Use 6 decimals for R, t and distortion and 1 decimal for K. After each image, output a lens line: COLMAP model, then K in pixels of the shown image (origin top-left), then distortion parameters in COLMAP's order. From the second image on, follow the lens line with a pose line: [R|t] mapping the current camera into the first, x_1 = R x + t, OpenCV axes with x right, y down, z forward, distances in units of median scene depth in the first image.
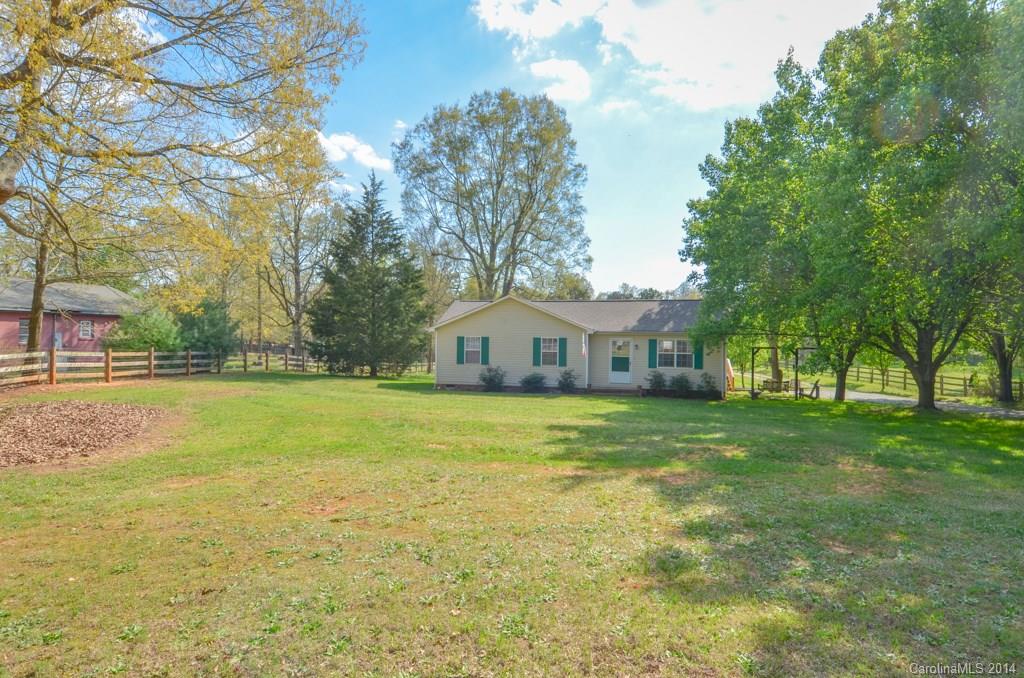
lens RADIAL K [[527.3, 0, 512.5], [0, 527.3, 337.5], [0, 0, 1]] dist [0.073199, -0.057401]
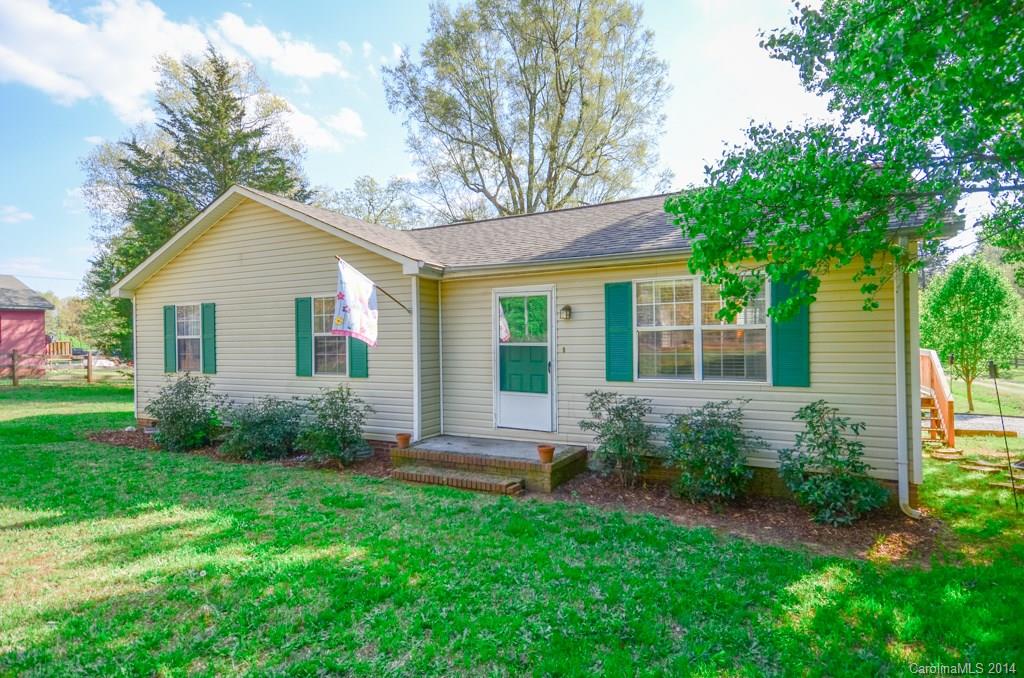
lens RADIAL K [[527.3, 0, 512.5], [0, 527.3, 337.5], [0, 0, 1]] dist [0.073199, -0.057401]
pose [[0.960178, -0.026379, -0.278141, 0.286751], [0.025459, 0.999652, -0.006920, 0.033535], [0.278227, -0.000436, 0.960515, 0.698899]]
